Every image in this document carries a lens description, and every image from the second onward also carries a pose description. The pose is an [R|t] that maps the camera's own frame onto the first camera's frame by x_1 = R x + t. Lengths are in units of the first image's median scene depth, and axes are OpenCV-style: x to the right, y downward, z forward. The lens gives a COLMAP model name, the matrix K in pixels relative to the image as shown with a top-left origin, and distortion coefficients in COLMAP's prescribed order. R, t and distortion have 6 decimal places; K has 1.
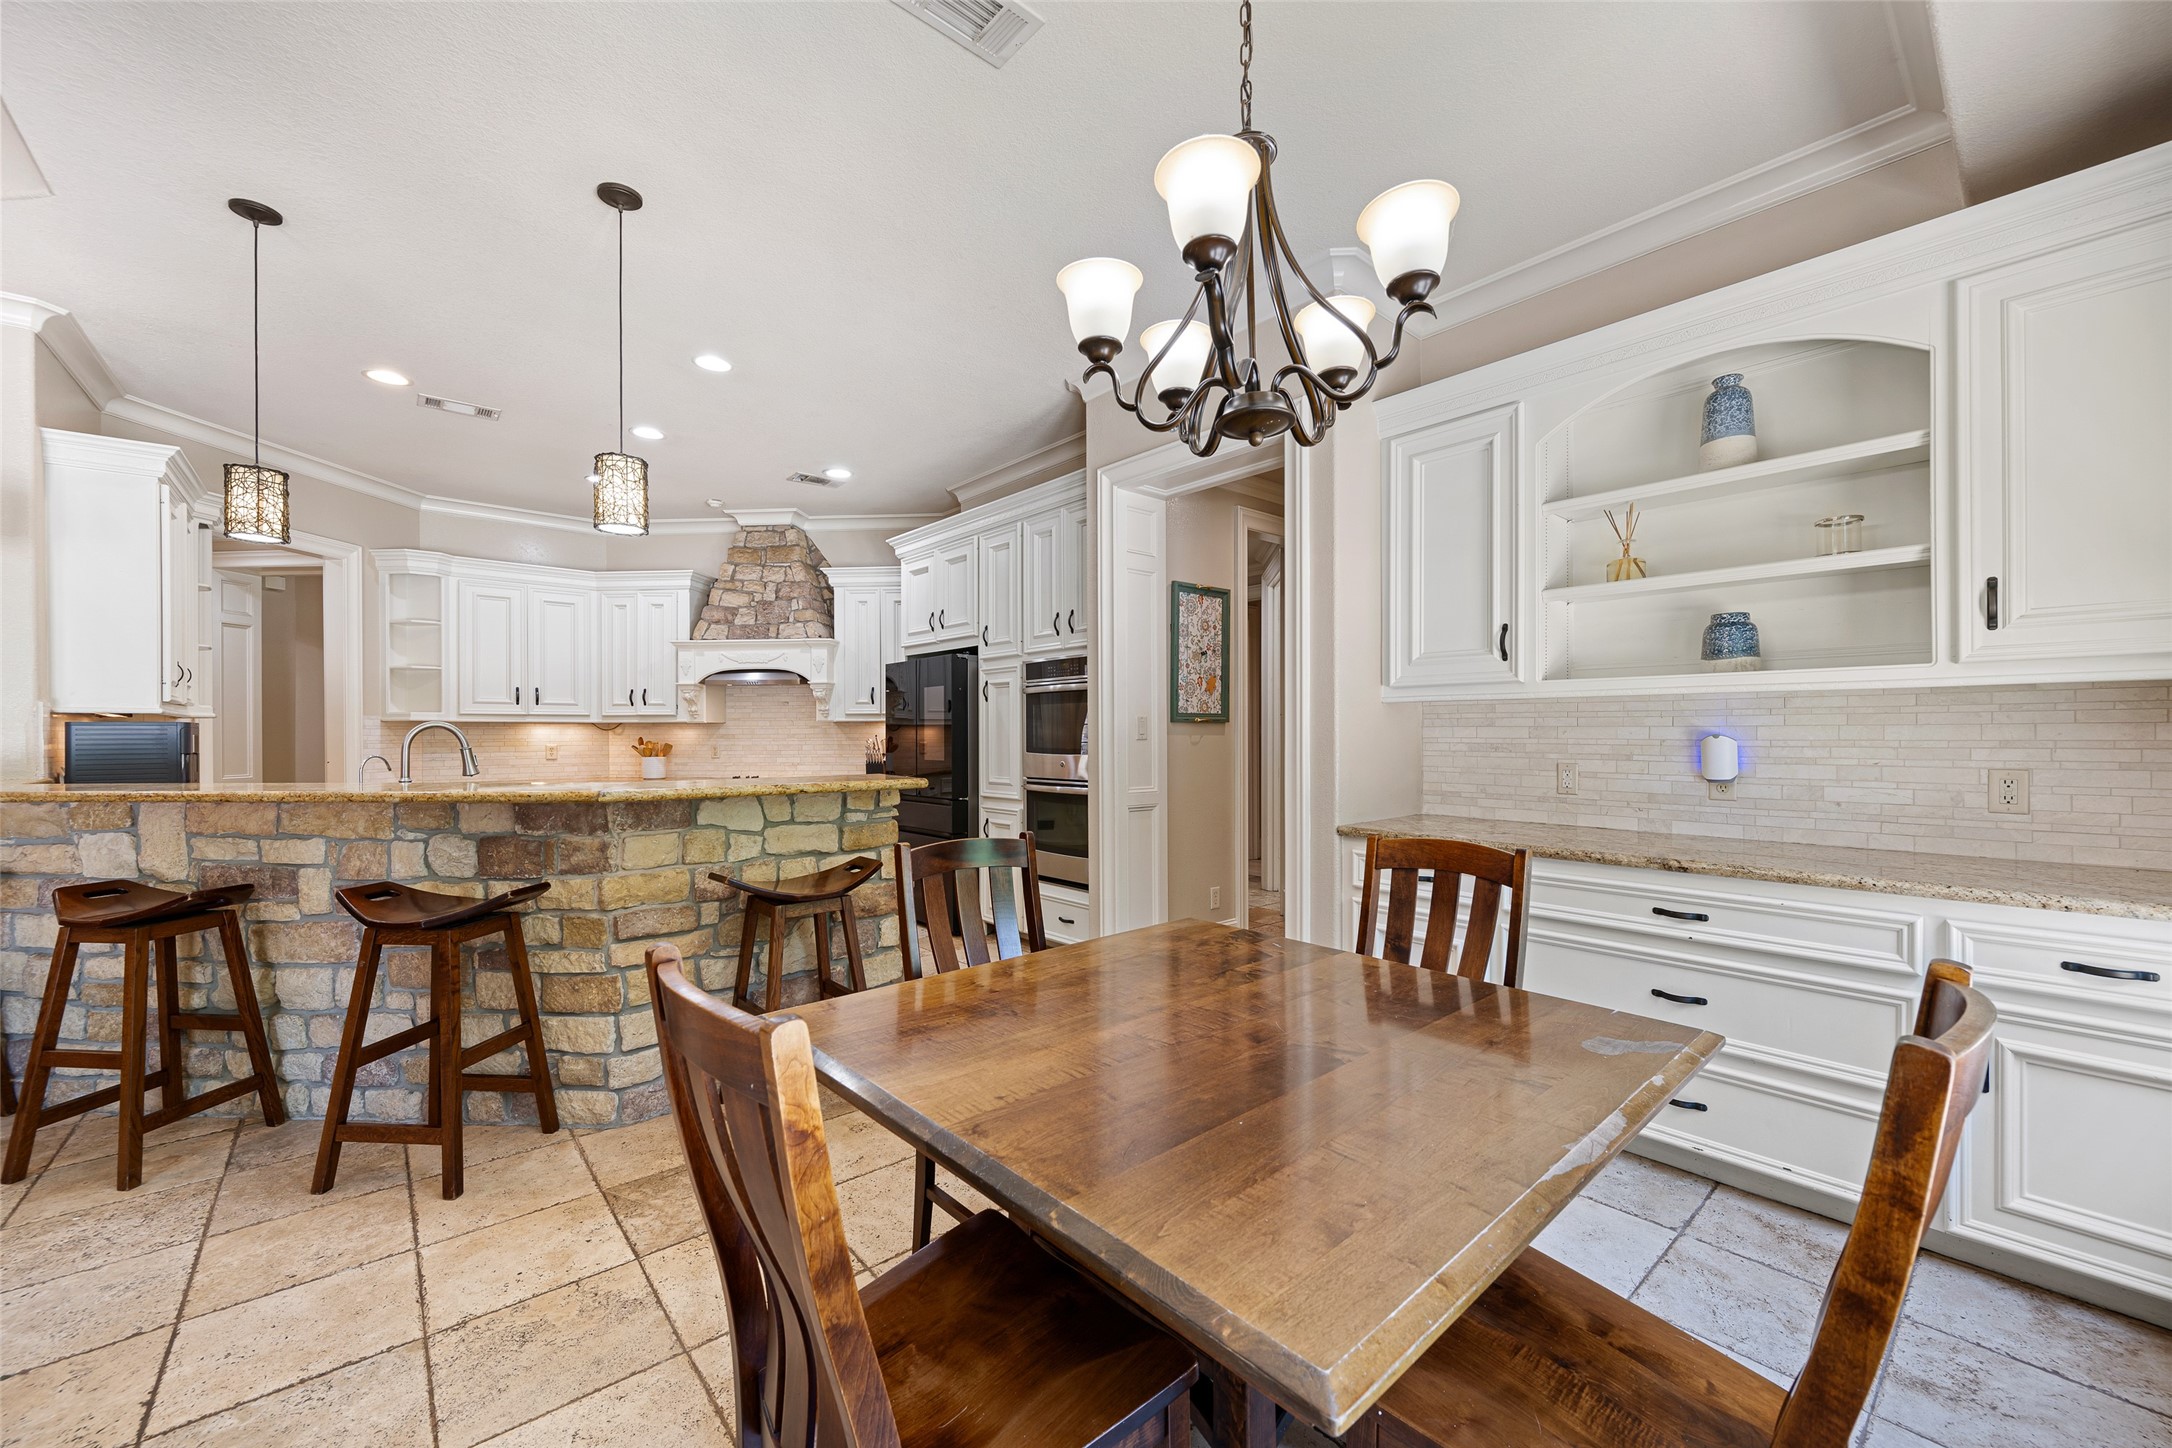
lens RADIAL K [[840.9, 0, 1090.1], [0, 840.9, 732.7], [0, 0, 1]] dist [0.001584, 0.000187]
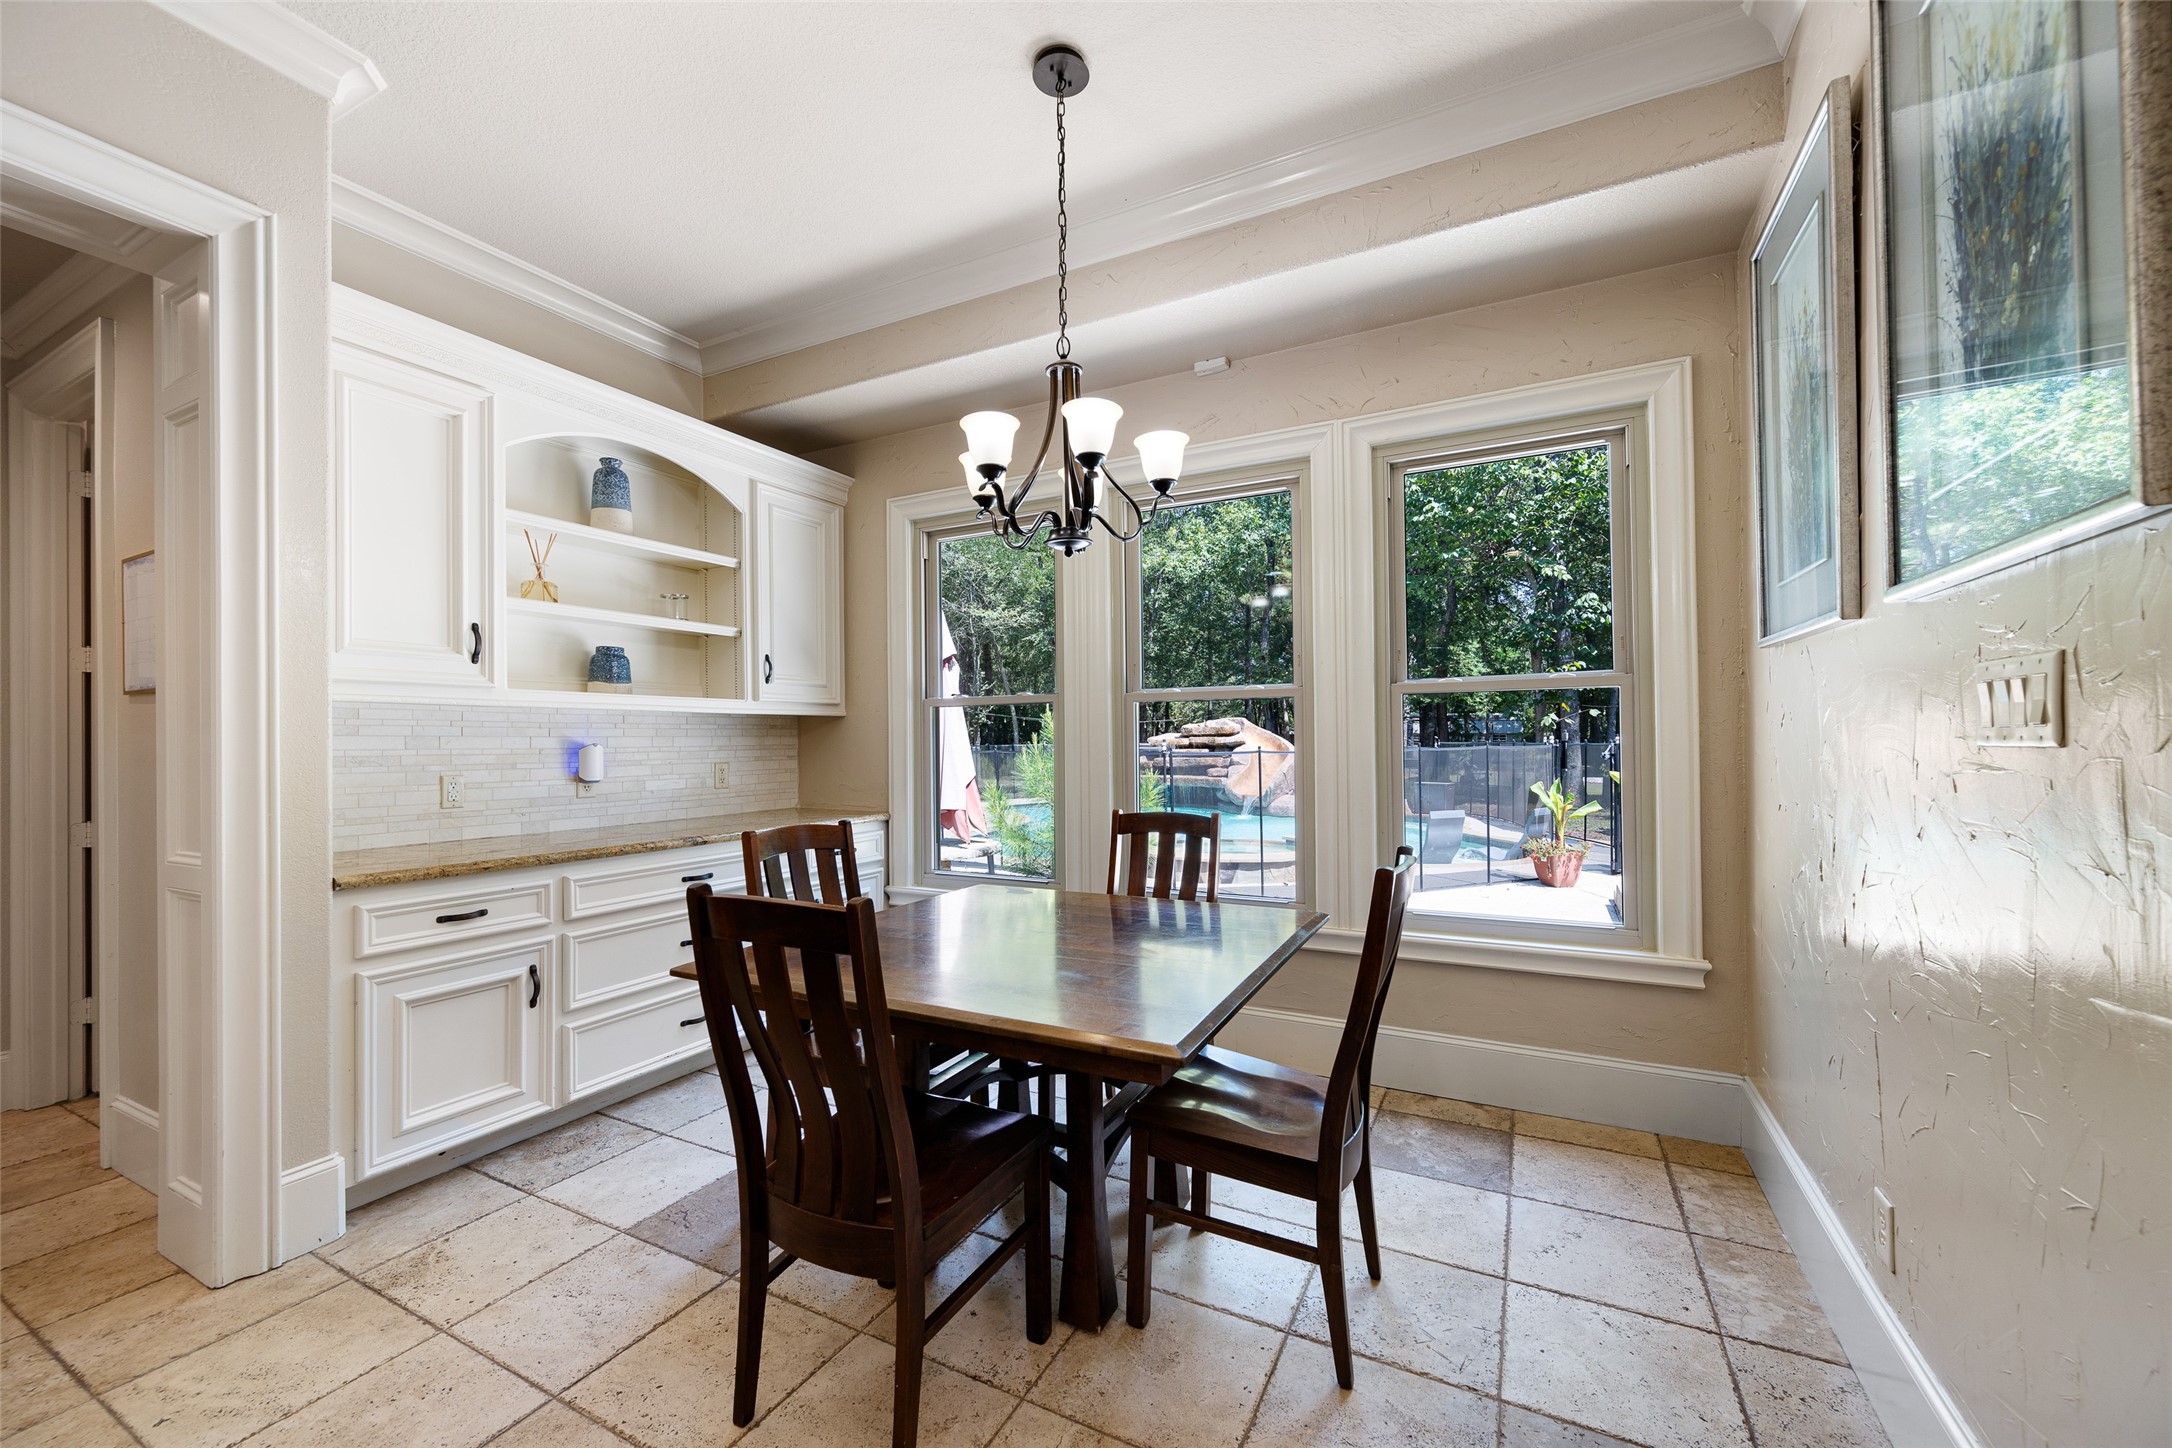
lens RADIAL K [[840.9, 0, 1094.6], [0, 840.9, 738.6], [0, 0, 1]] dist [0.001584, 0.000187]
pose [[-0.371507, 0.004437, 0.928420, -0.610642], [0.005815, 0.999980, -0.002452, 0.002147], [-0.928412, 0.004488, -0.371525, 0.720577]]
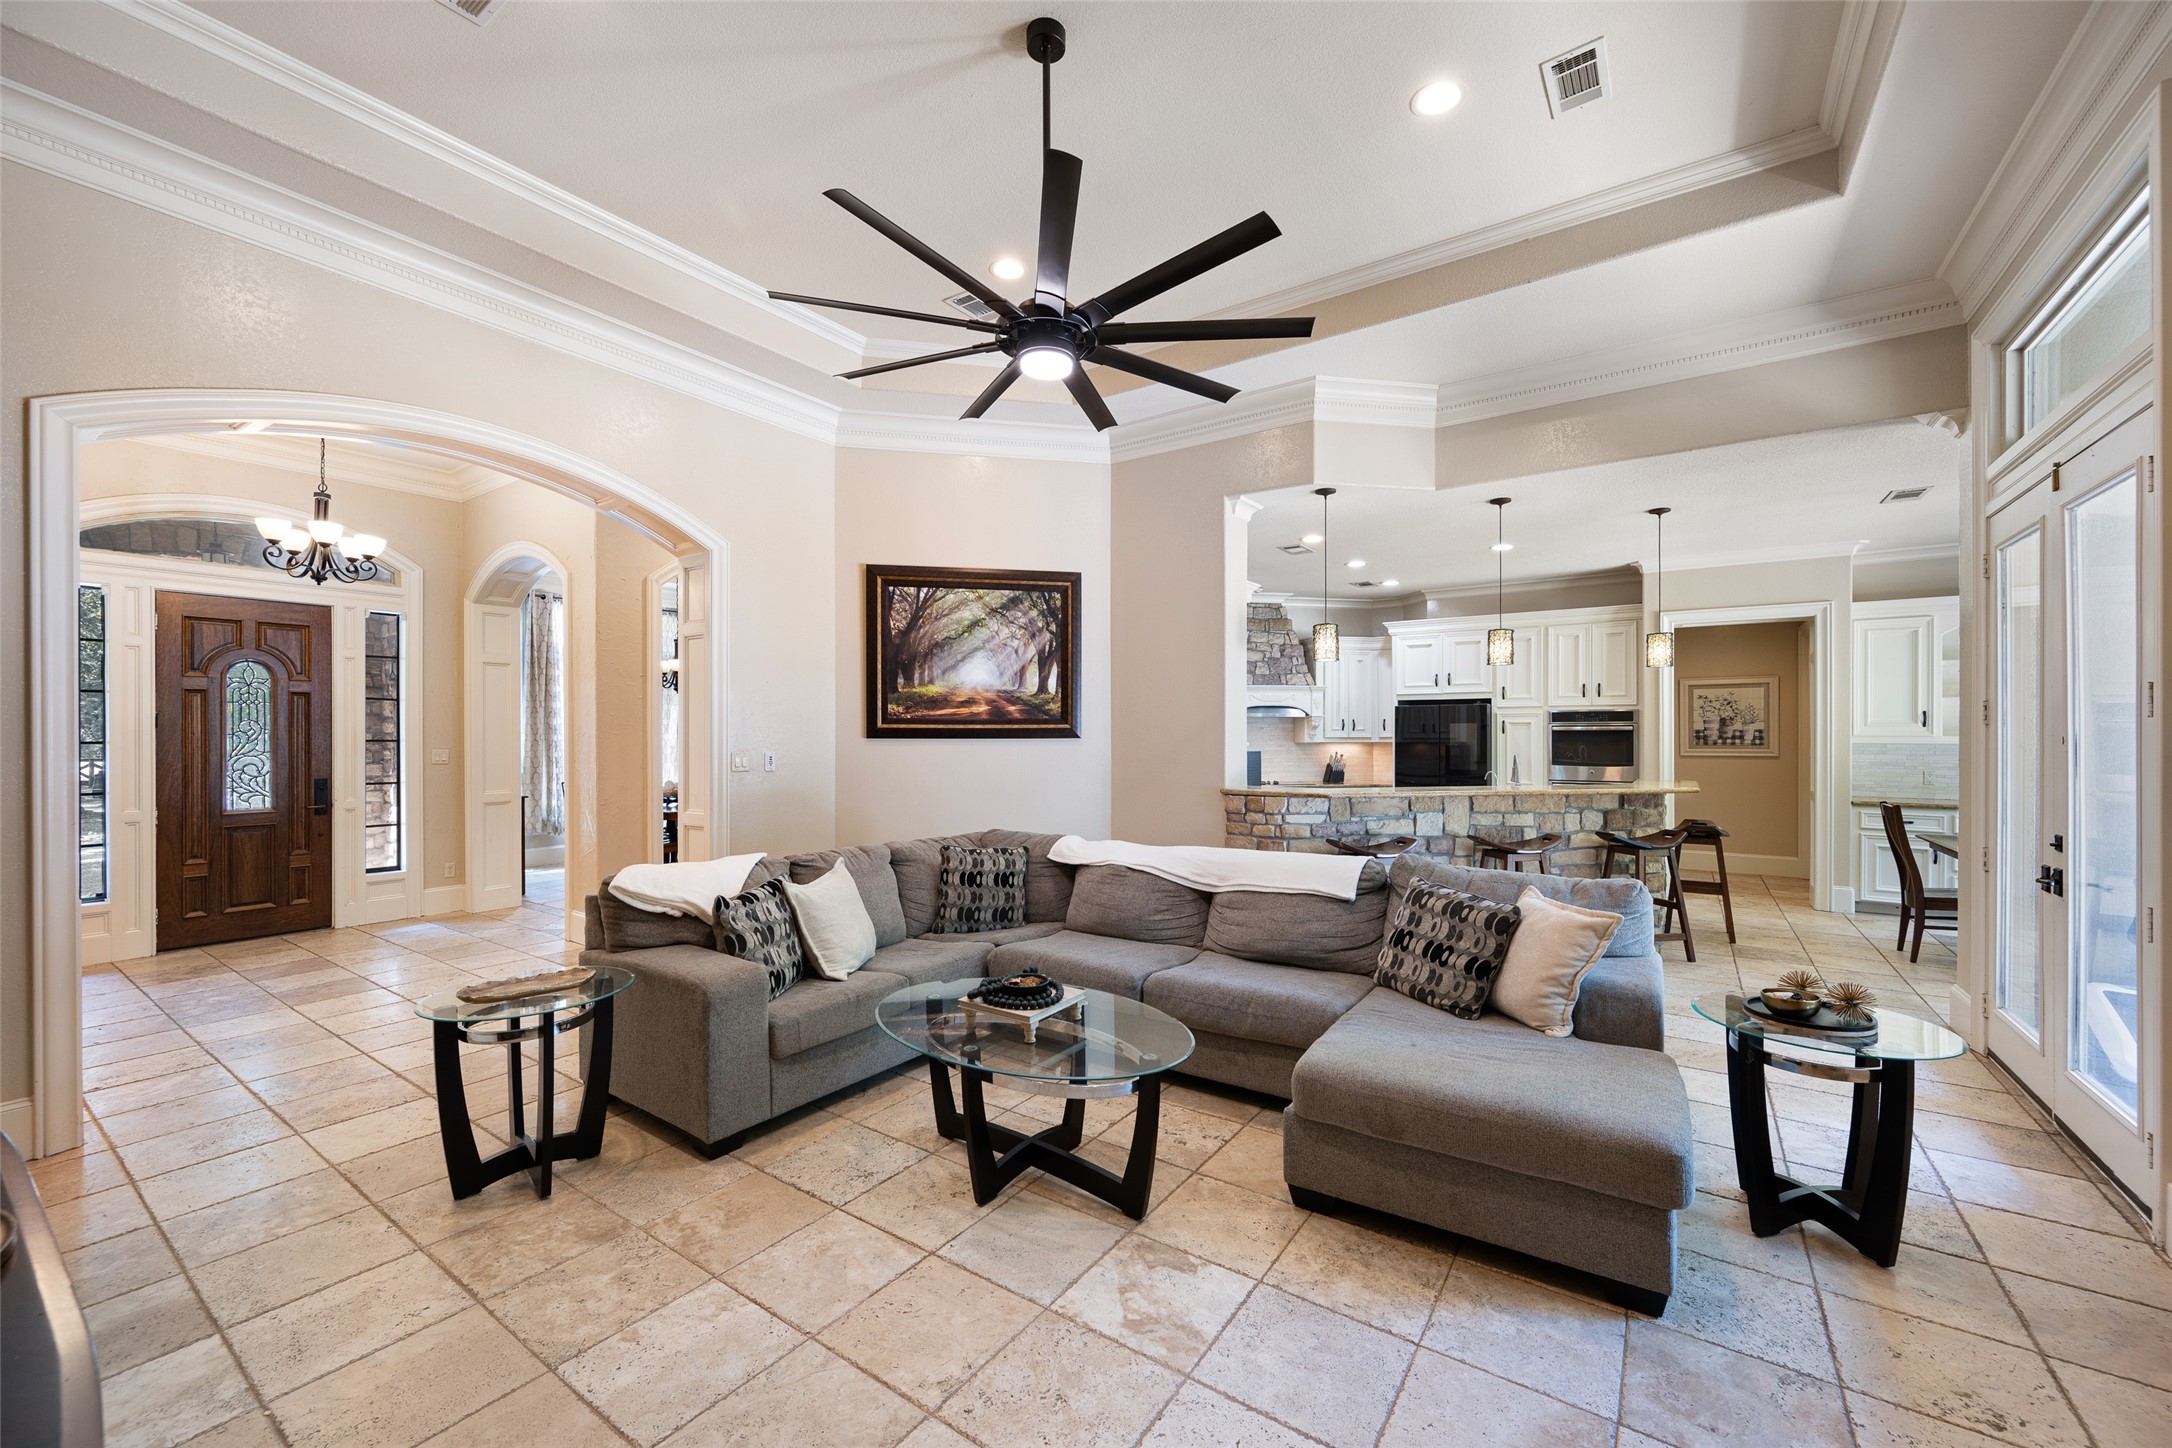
lens RADIAL K [[840.9, 0, 1090.8], [0, 840.9, 737.1], [0, 0, 1]] dist [0.001584, 0.000187]
pose [[0.969040, 0.003243, 0.246883, -2.282673], [-0.004050, 0.999988, 0.002760, -0.054888], [-0.246871, -0.003674, 0.969041, -0.662842]]
